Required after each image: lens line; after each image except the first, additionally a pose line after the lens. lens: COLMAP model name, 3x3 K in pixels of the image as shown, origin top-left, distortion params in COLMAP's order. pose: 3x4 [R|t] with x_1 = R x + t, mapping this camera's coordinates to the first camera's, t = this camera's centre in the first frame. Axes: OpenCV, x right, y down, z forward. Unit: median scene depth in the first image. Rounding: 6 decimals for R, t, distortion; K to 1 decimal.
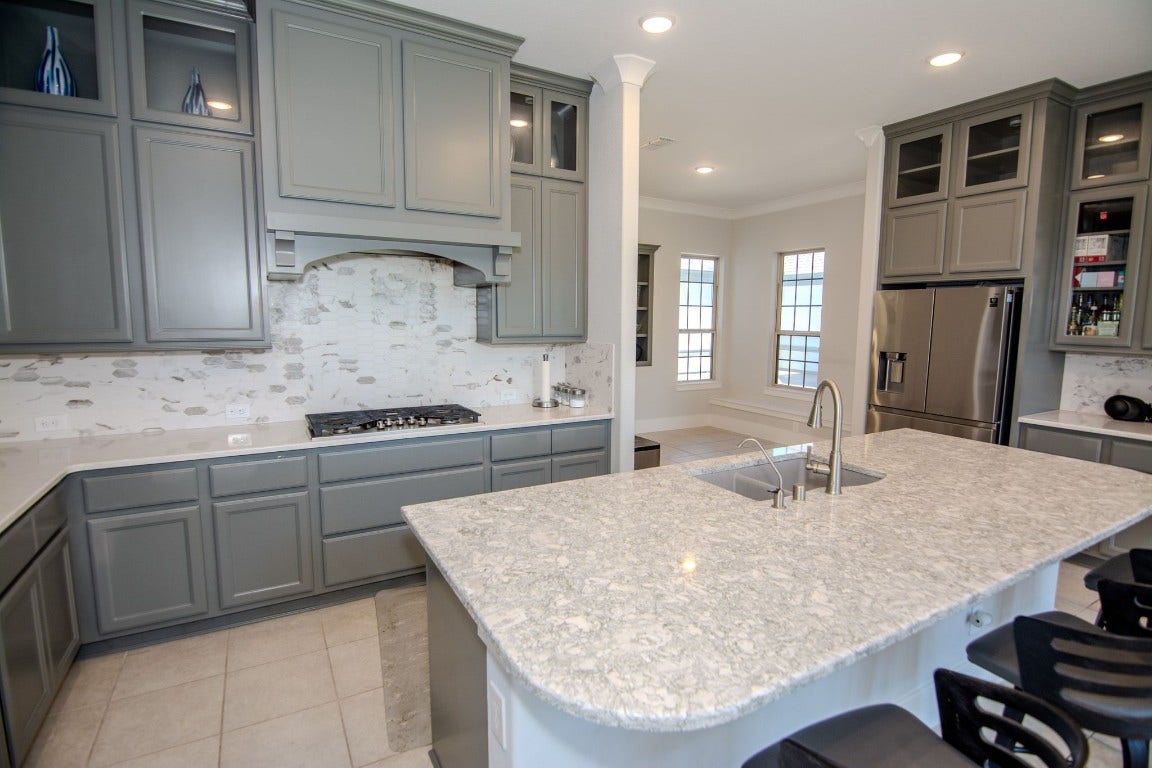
lens RADIAL K [[559.4, 0, 574.4], [0, 559.4, 381.1], [0, 0, 1]] dist [-0.012533, -0.003855]
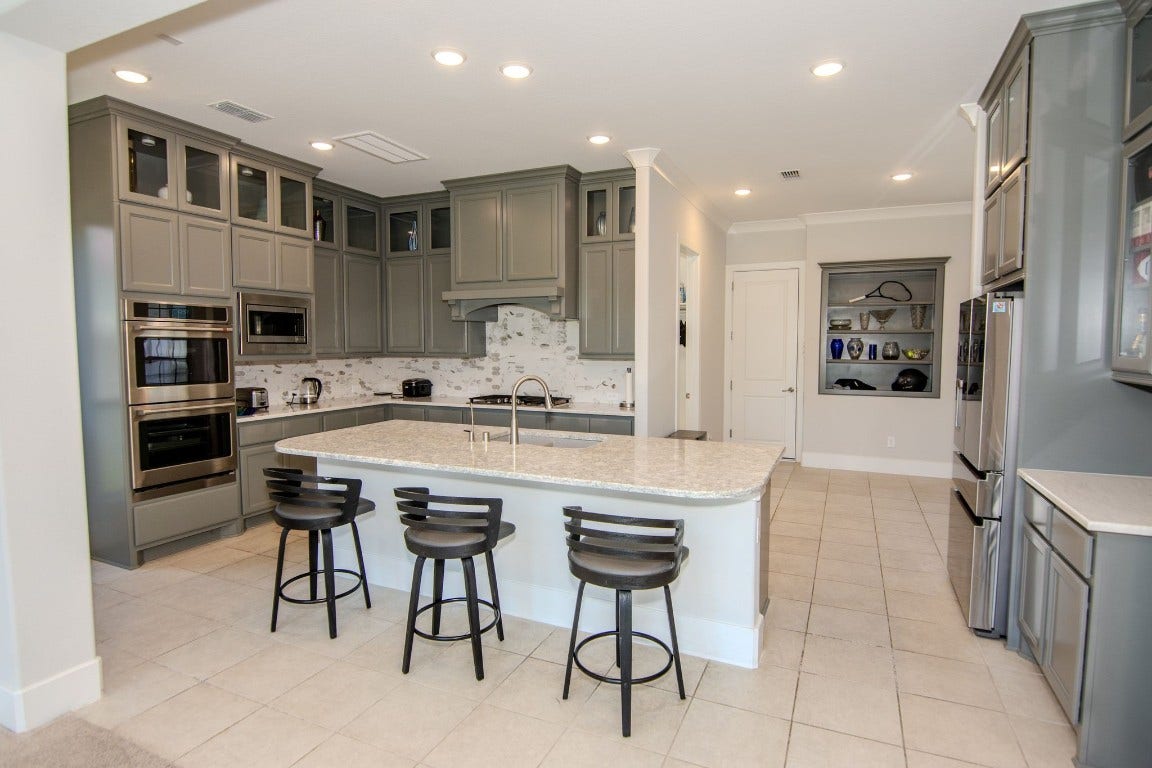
lens RADIAL K [[601.0, 0, 579.9], [0, 601.0, 381.0], [0, 0, 1]] dist [-0.000745, 0.000051]
pose [[0.589464, 0.043365, -0.806630, 0.557084], [-0.088454, 0.996018, -0.011093, 0.005532], [0.802937, 0.077889, 0.590953, 0.025872]]
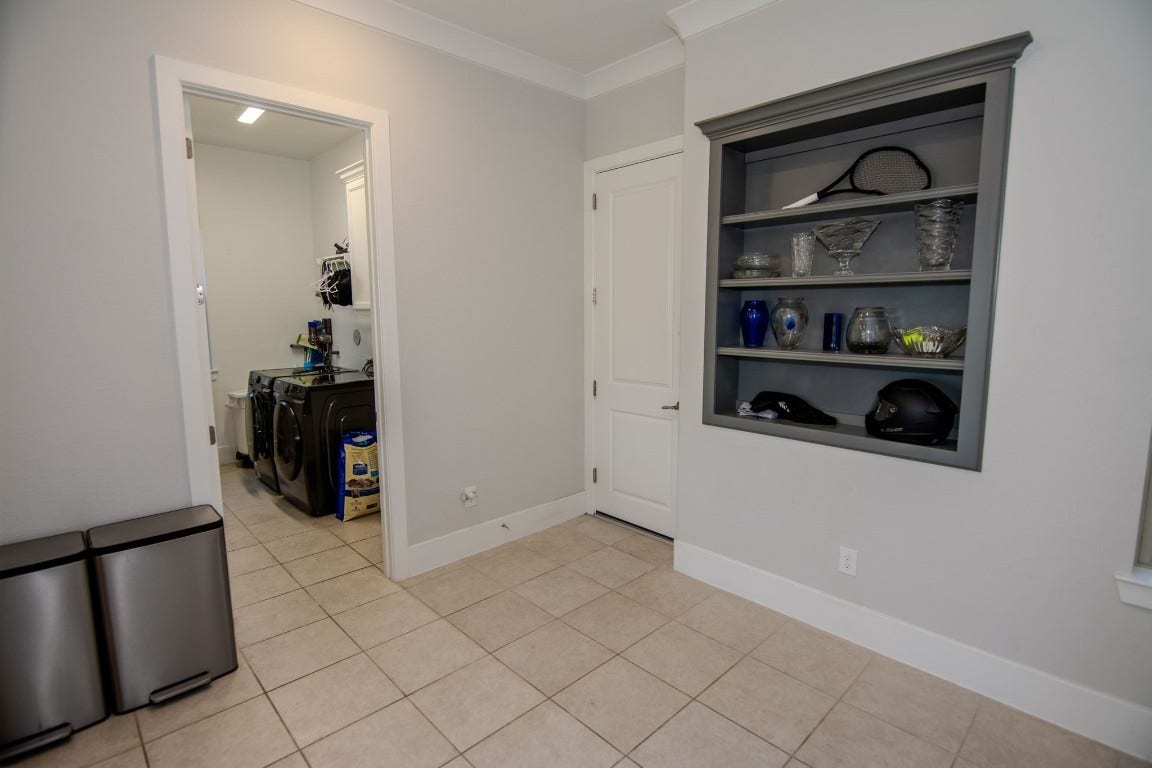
lens RADIAL K [[559.4, 0, 581.1], [0, 559.4, 385.7], [0, 0, 1]] dist [-0.012533, -0.003855]
pose [[0.248066, 0.122223, -0.961002, 0.364975], [-0.110595, 0.989096, 0.097248, -0.077786], [0.962410, 0.082158, 0.258878, 0.733214]]
